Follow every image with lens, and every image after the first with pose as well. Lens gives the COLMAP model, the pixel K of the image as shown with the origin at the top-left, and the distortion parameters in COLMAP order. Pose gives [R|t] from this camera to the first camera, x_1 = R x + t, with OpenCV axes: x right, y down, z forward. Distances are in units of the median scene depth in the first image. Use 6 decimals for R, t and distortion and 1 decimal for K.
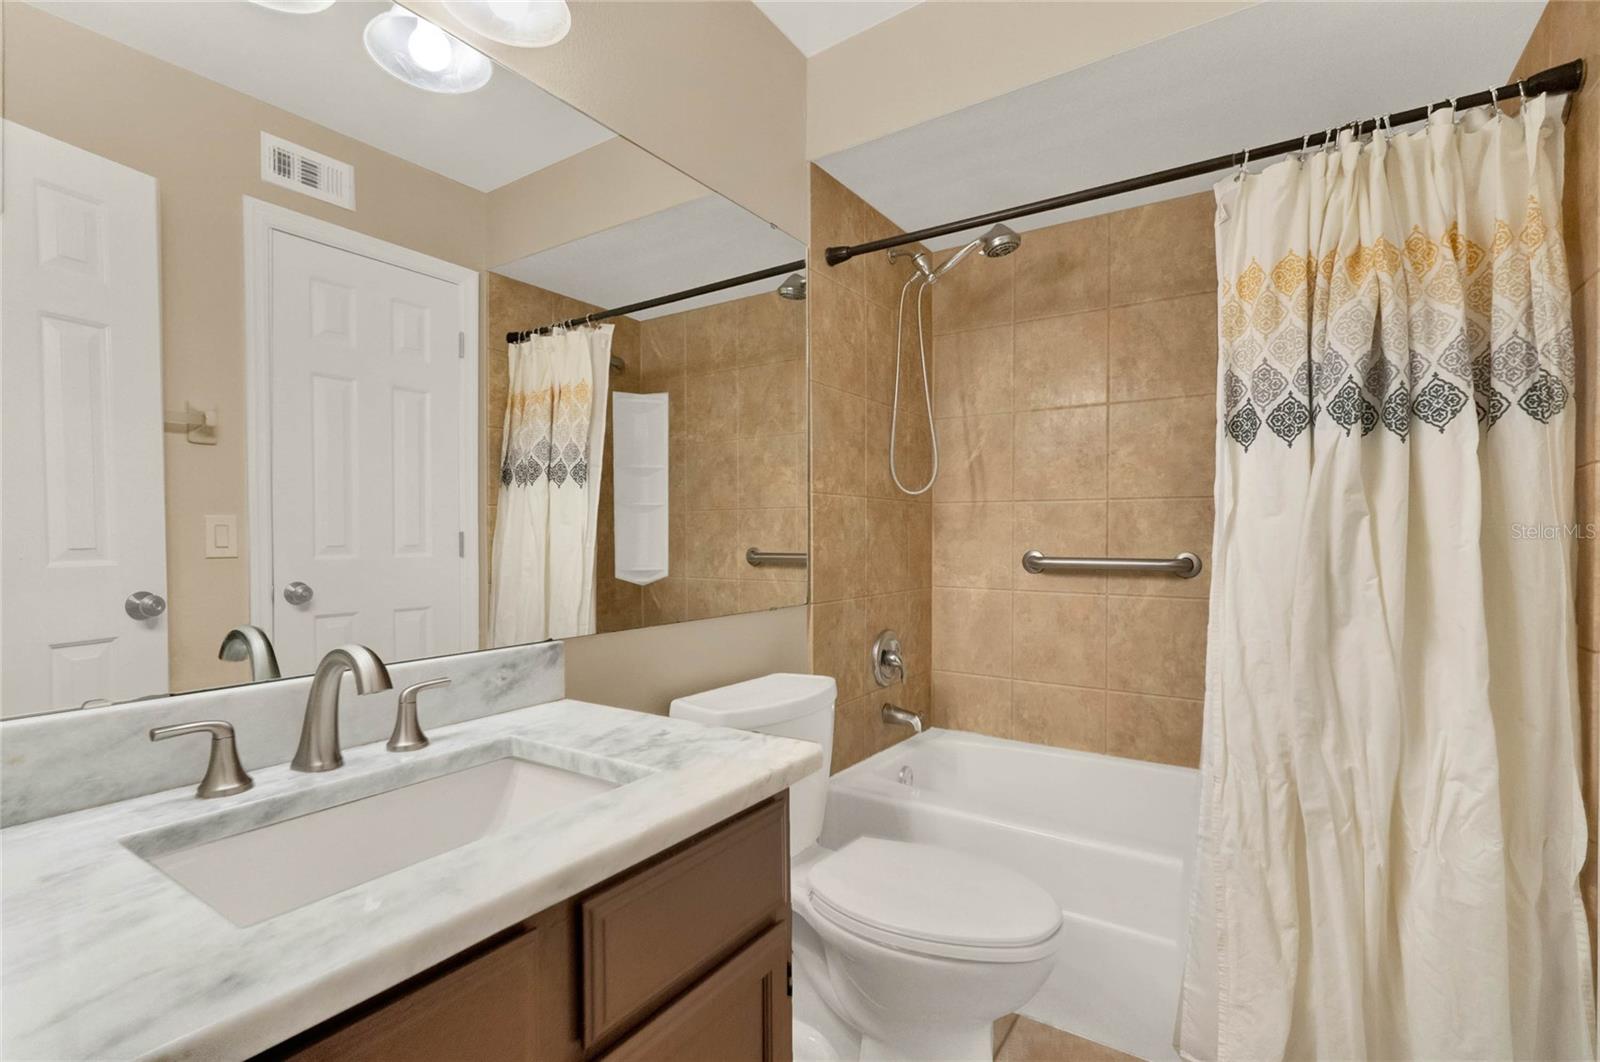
lens RADIAL K [[736.7, 0, 800.0], [0, 736.7, 531.0], [0, 0, 1]] dist [0.001861, 0.000589]
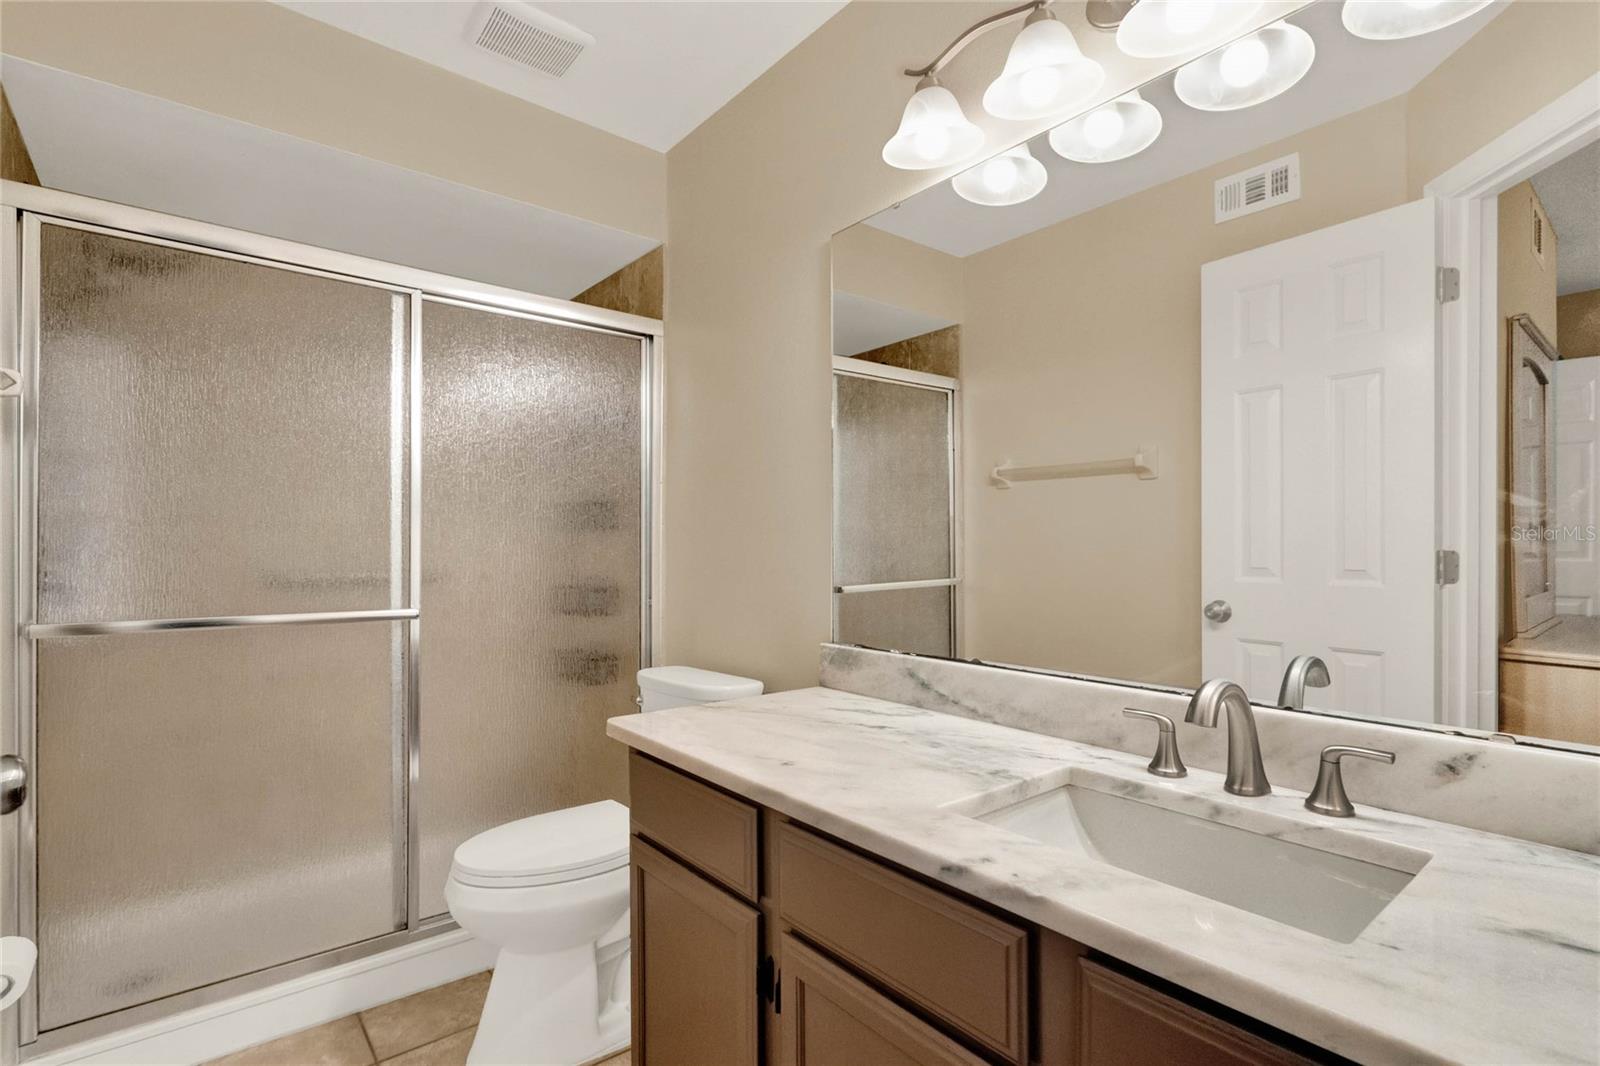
lens RADIAL K [[748.4, 0, 789.9], [0, 748.4, 551.8], [0, 0, 1]] dist [0.001887, 0.000570]
pose [[-0.300291, 0.005566, -0.953831, 0.239702], [0.001179, 0.999984, 0.005465, -0.003229], [0.953847, 0.000516, -0.300293, 0.350022]]
